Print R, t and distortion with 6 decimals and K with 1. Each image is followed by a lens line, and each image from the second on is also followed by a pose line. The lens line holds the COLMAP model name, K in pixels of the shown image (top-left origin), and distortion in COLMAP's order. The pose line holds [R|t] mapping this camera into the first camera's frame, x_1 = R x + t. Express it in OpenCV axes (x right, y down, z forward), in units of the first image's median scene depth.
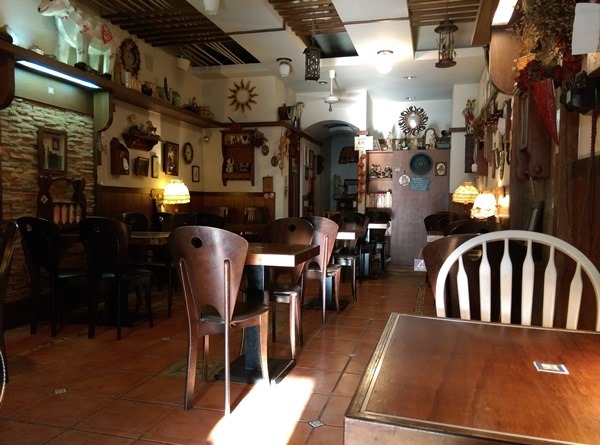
lens RADIAL K [[458.3, 0, 299.9], [0, 458.3, 234.6], [0, 0, 1]] dist [0.002377, 0.000266]
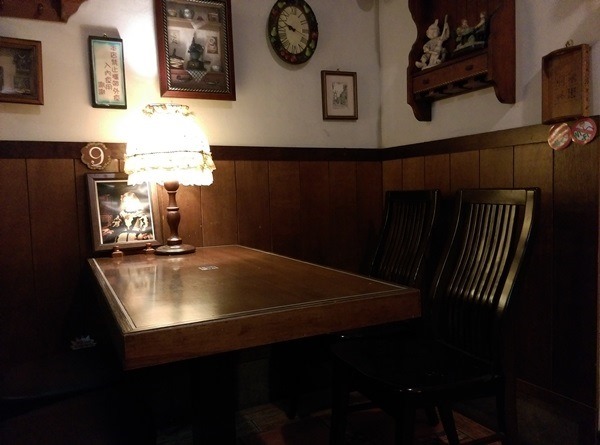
lens RADIAL K [[498.6, 0, 299.4], [0, 498.6, 206.6], [0, 0, 1]] dist [0.189296, -0.278536]
pose [[0.671321, -0.003978, -0.741156, 0.024230], [-0.016857, 0.999645, -0.020634, -0.044558], [0.740975, 0.026346, 0.671016, 0.743510]]
